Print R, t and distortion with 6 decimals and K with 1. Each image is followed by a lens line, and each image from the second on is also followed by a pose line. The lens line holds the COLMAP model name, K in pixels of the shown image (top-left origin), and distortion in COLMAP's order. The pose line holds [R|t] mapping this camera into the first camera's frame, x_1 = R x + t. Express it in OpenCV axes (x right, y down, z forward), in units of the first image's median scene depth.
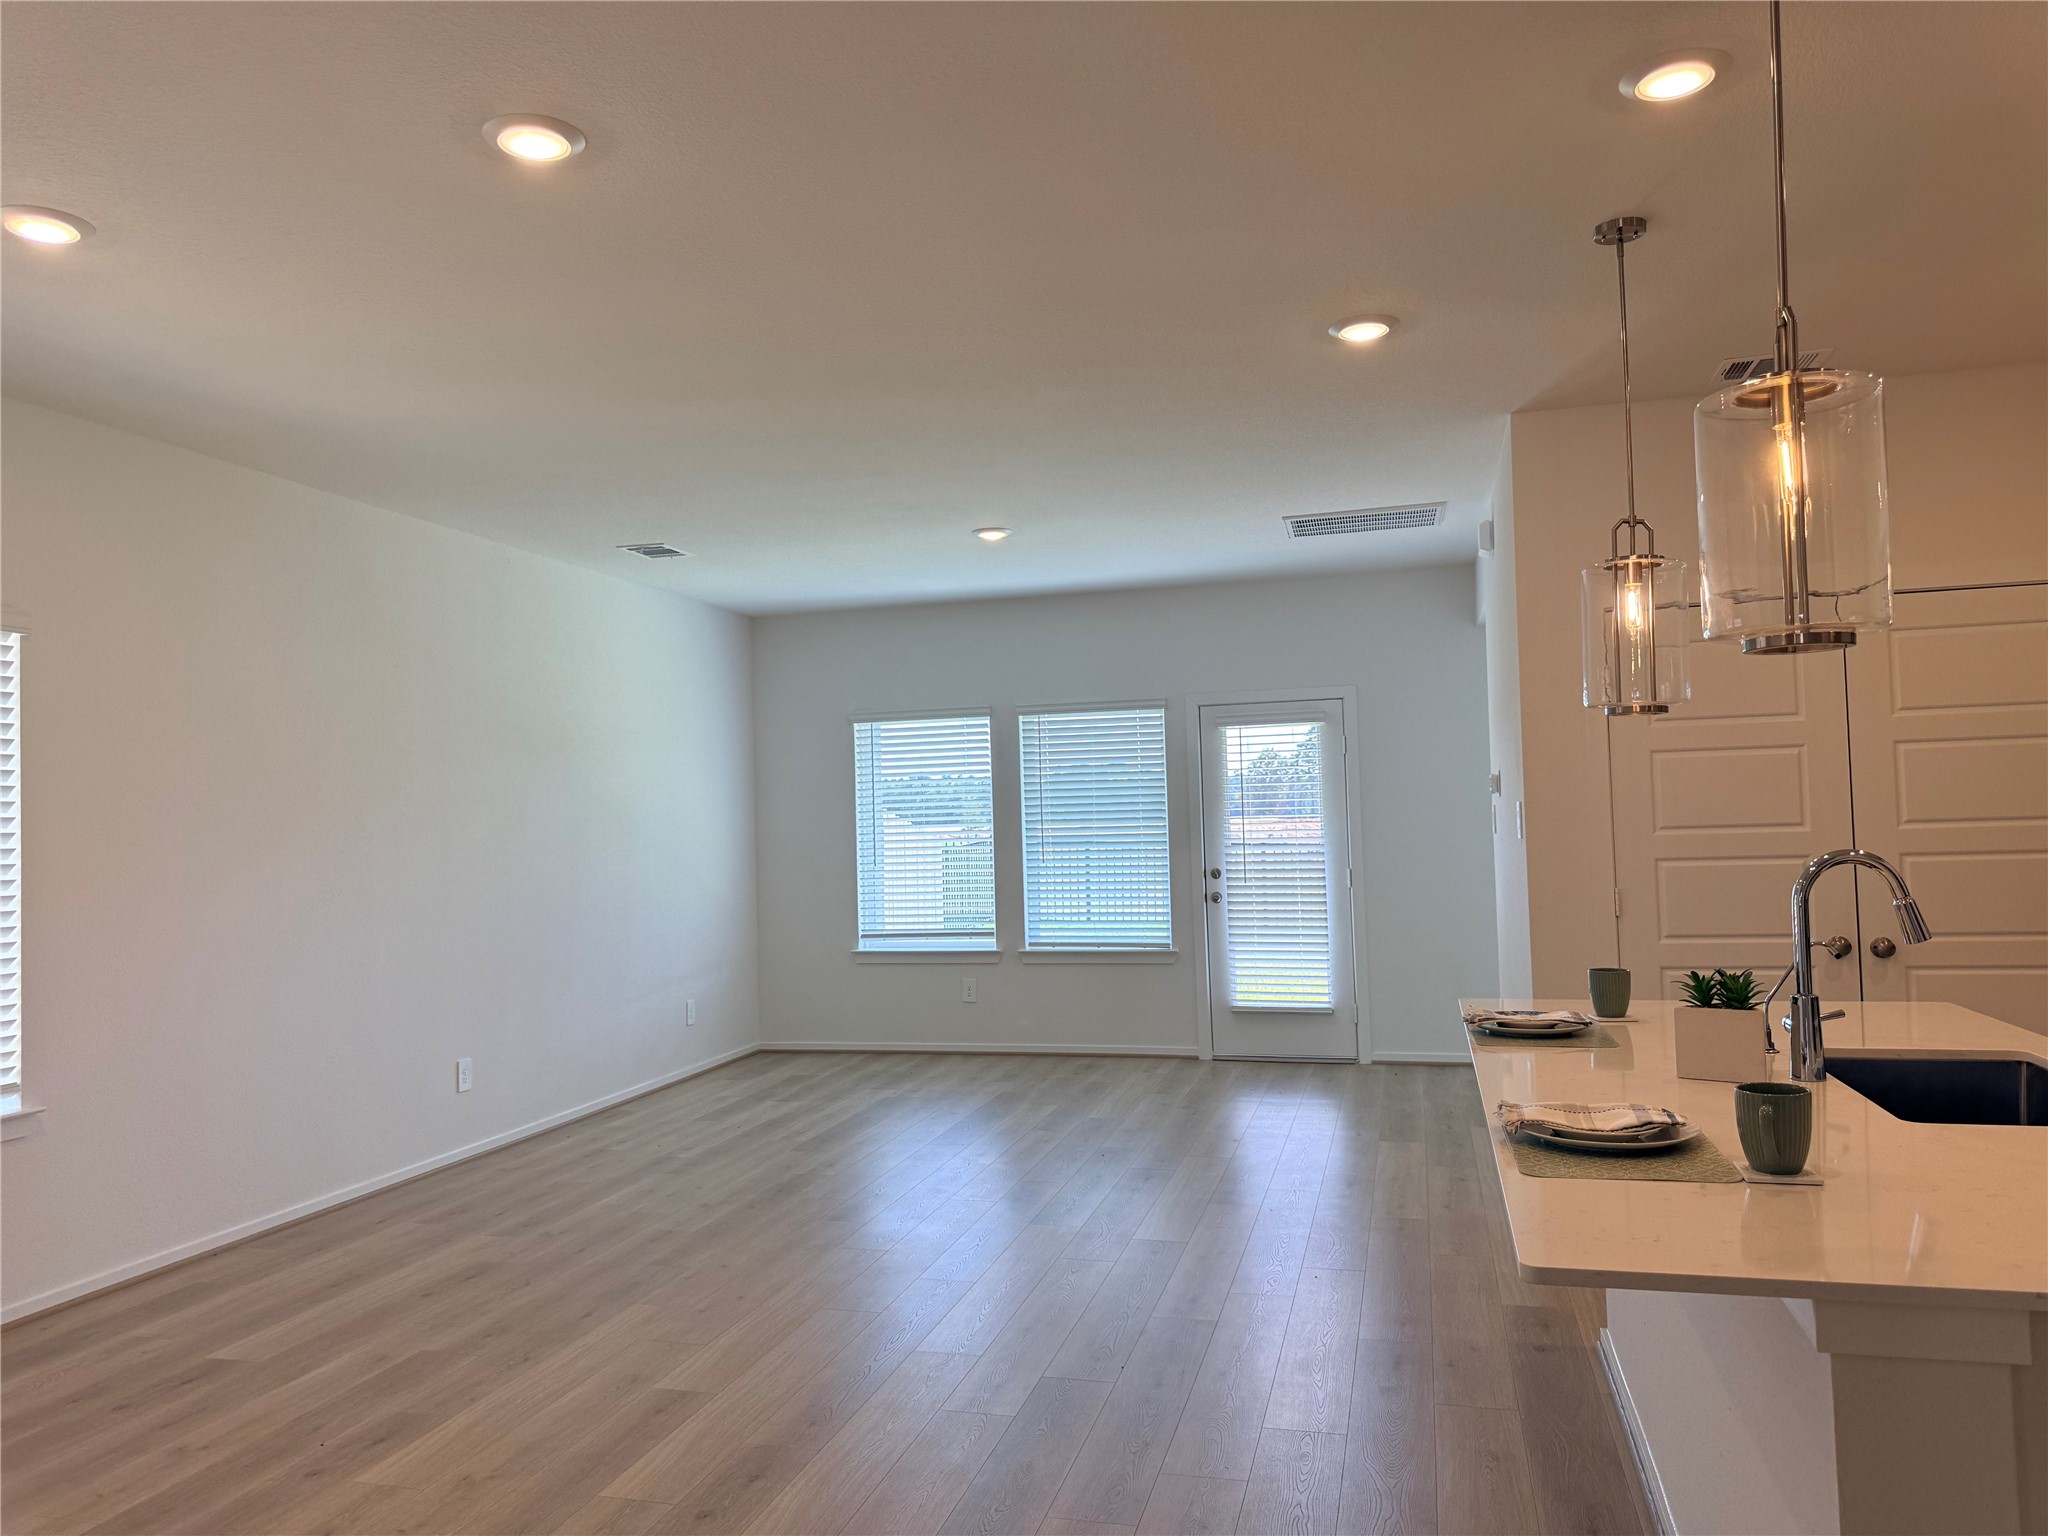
lens RADIAL K [[1449.7, 0, 1014.7], [0, 1449.7, 774.0], [0, 0, 1]] dist [0.060353, -0.077352]
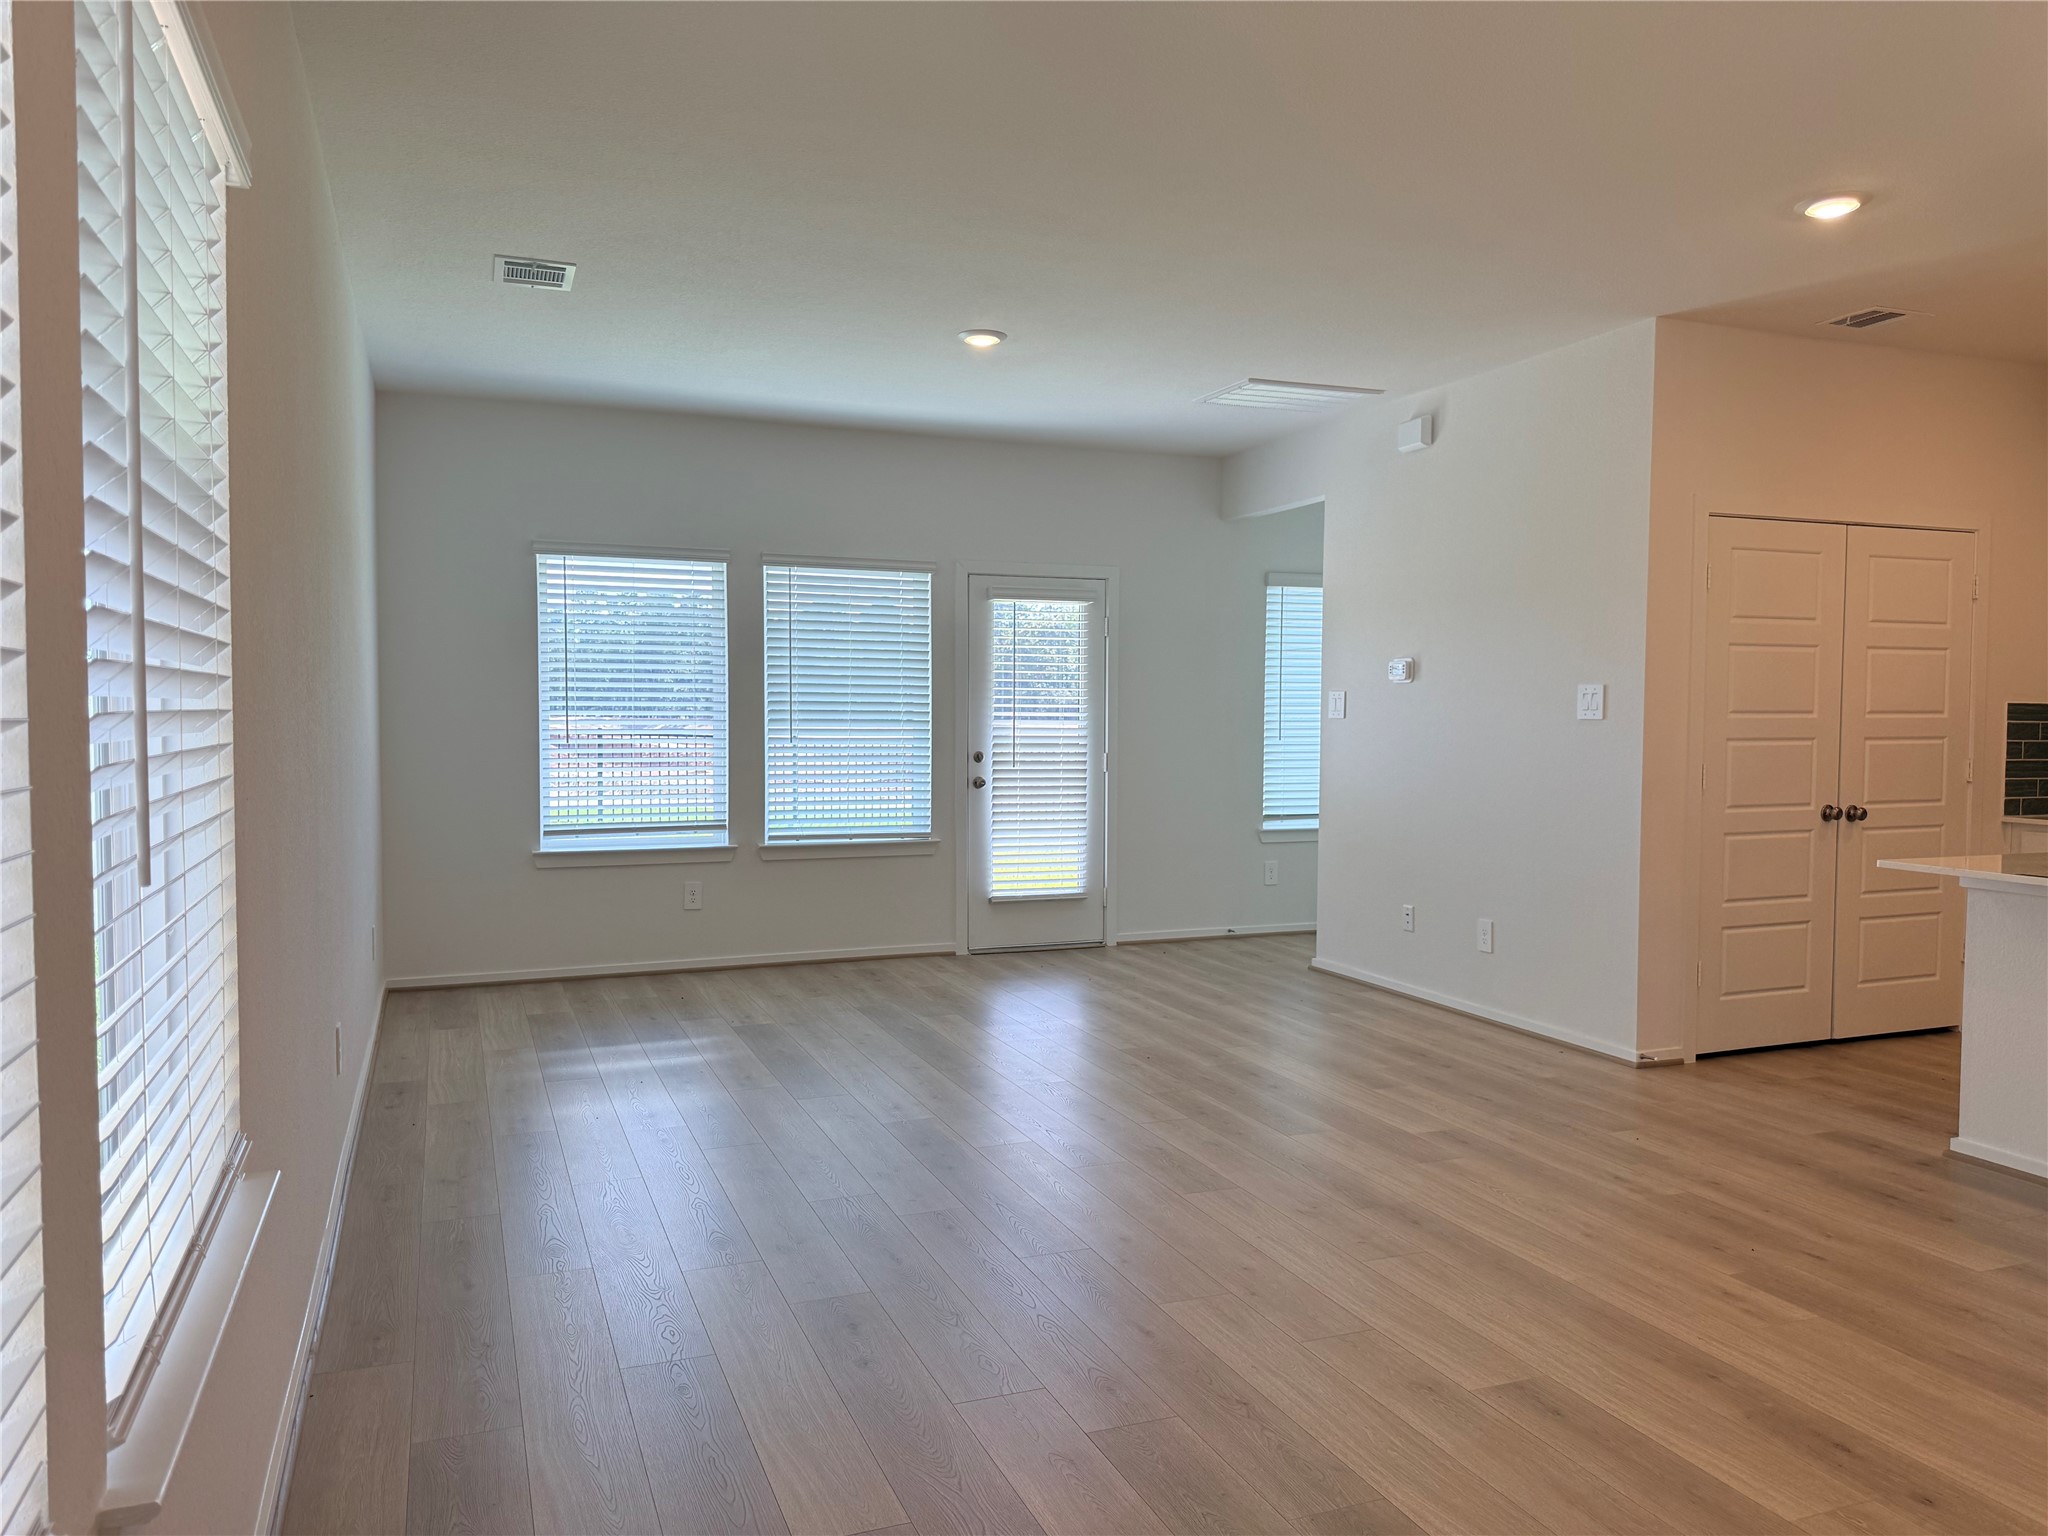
lens RADIAL K [[1449.7, 0, 1012.7], [0, 1449.7, 778.6], [0, 0, 1]] dist [0.060353, -0.077352]
pose [[0.800579, 0.002860, 0.599220, -0.706254], [-0.046378, 0.997285, 0.057202, 0.050382], [-0.597430, -0.073585, 0.798538, 0.431274]]
